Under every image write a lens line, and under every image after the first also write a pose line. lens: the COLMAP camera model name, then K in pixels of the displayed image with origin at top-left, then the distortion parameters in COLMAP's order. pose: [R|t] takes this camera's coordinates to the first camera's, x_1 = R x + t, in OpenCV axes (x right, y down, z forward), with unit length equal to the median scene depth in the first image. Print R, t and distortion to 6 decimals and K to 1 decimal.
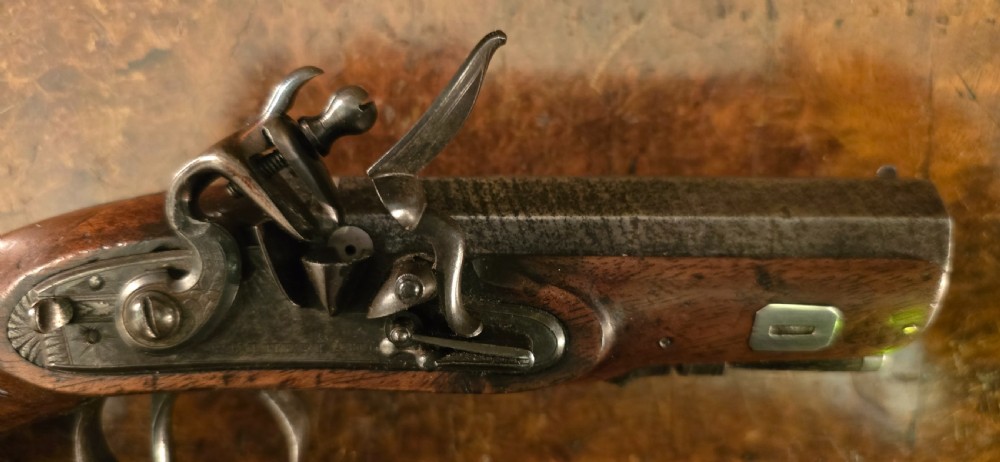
lens RADIAL K [[801.1, 0, 504.5], [0, 801.1, 252.3], [0, 0, 1]] dist [-0.060487, 0.013124]
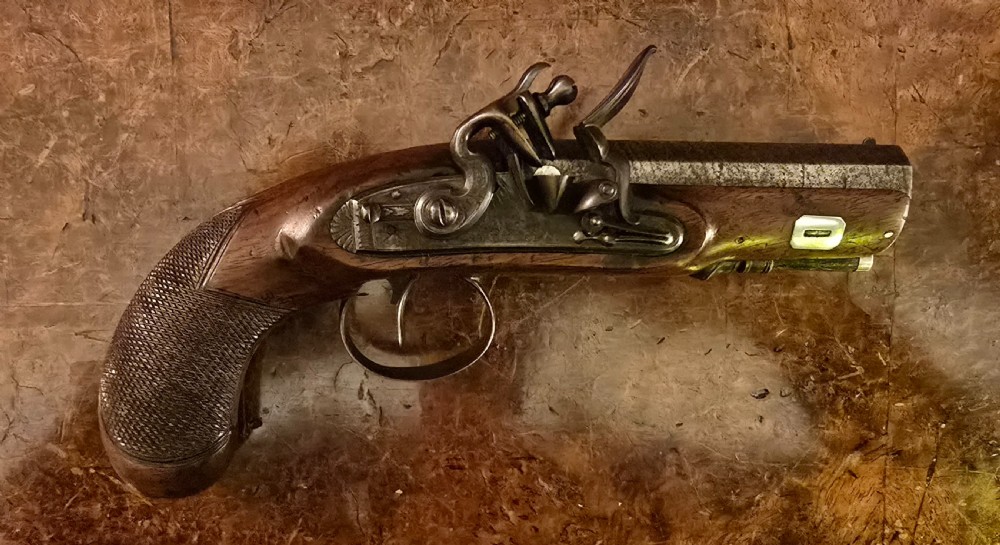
lens RADIAL K [[933.6, 0, 470.1], [0, 933.6, 300.2], [0, 0, 1]] dist [-0.000526, 0.012288]
pose [[0.996678, 0.000360, 0.081441, -0.501982], [0.004936, 0.997885, -0.064822, 0.357407], [-0.081292, 0.065008, 0.994568, -0.834760]]
